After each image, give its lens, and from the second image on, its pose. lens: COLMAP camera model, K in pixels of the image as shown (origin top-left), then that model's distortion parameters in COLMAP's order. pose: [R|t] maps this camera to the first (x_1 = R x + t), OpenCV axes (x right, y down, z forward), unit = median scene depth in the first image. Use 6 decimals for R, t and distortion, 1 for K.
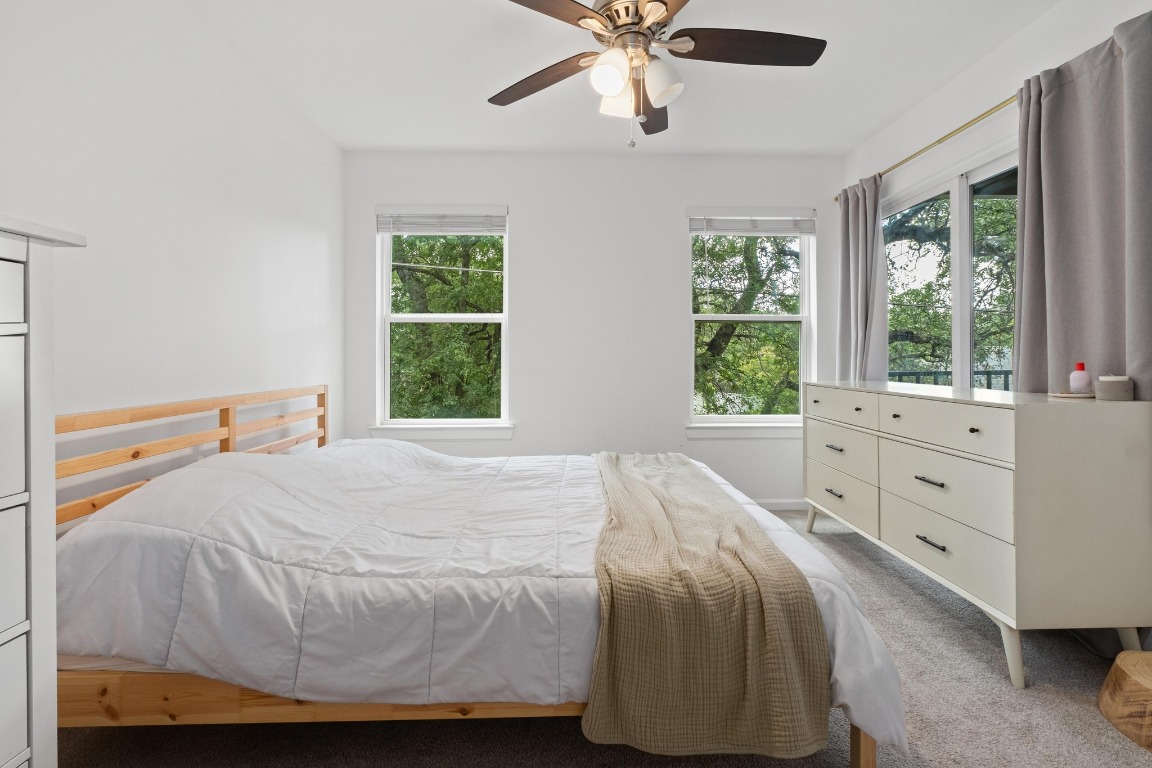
lens RADIAL K [[492.7, 0, 578.3], [0, 492.7, 359.5], [0, 0, 1]] dist [-0.013038, 0.000080]
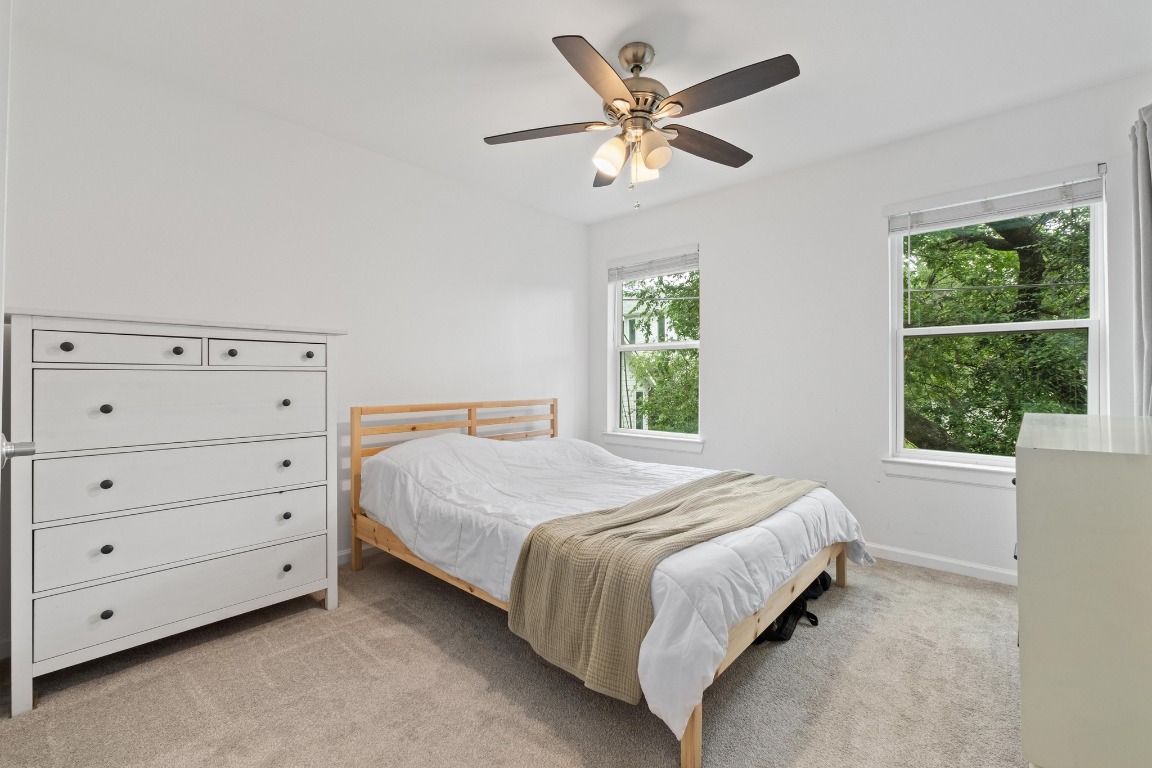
lens RADIAL K [[493.5, 0, 577.3], [0, 493.5, 376.5], [0, 0, 1]] dist [-0.011841, 0.000355]
pose [[0.719155, -0.001006, -0.694849, 1.173961], [-0.003196, 0.999984, -0.004755, -0.010931], [0.694842, 0.005640, 0.719140, 0.024224]]
